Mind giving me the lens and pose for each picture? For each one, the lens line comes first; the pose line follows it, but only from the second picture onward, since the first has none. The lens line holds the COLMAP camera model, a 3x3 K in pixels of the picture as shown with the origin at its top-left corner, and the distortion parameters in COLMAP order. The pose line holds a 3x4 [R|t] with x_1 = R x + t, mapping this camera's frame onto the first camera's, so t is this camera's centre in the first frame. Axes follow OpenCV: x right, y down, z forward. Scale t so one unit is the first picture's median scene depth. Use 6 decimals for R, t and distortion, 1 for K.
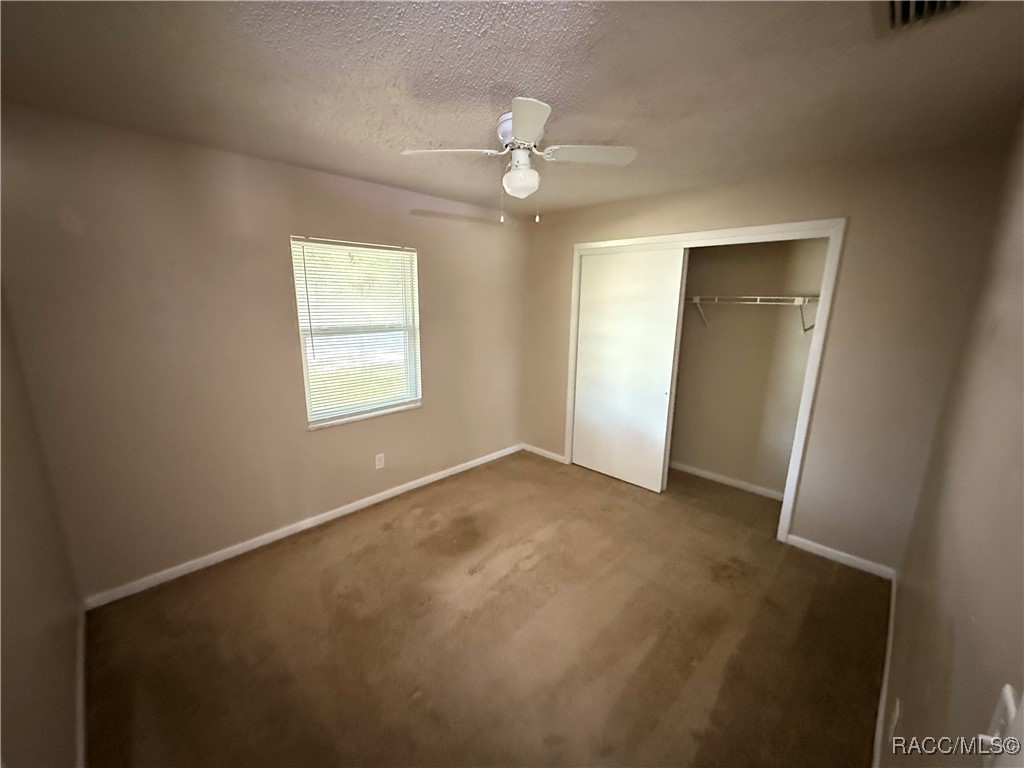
lens RADIAL K [[408.3, 0, 508.2], [0, 408.3, 386.5], [0, 0, 1]] dist [-0.003750, 0.000206]
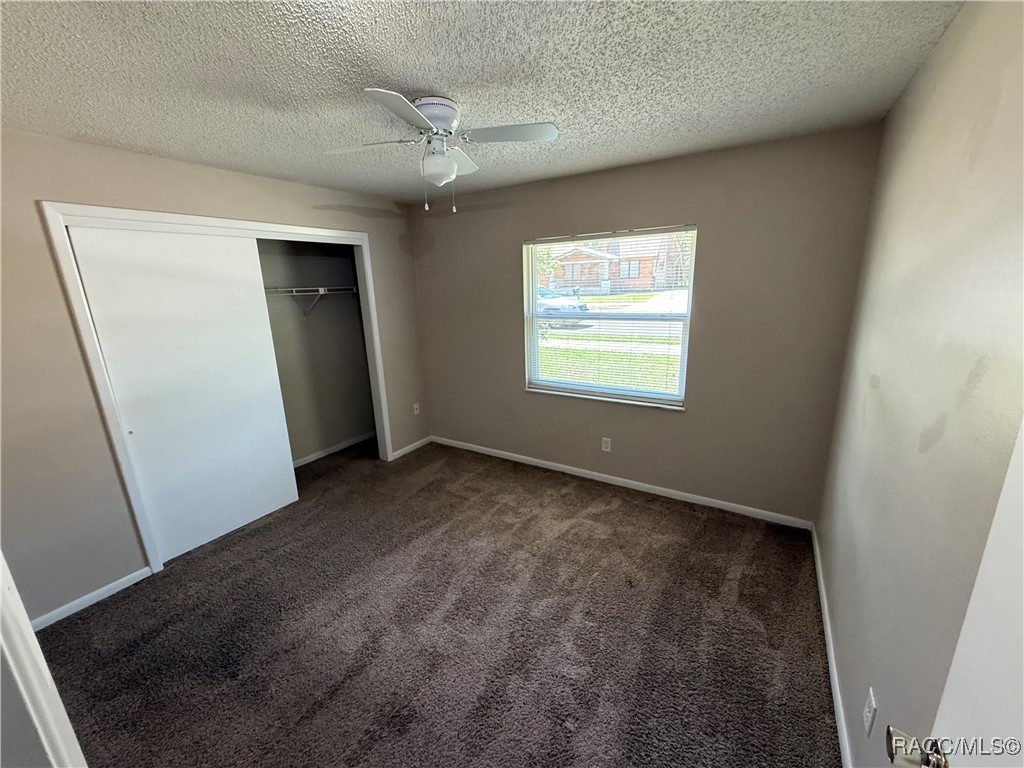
lens RADIAL K [[408.3, 0, 514.7], [0, 408.3, 385.4], [0, 0, 1]] dist [-0.003750, 0.000206]
pose [[-0.209700, -0.240921, 0.947620, -0.780346], [0.235065, 0.928322, 0.288033, -0.188651], [-0.949089, 0.283152, -0.138037, 0.805631]]
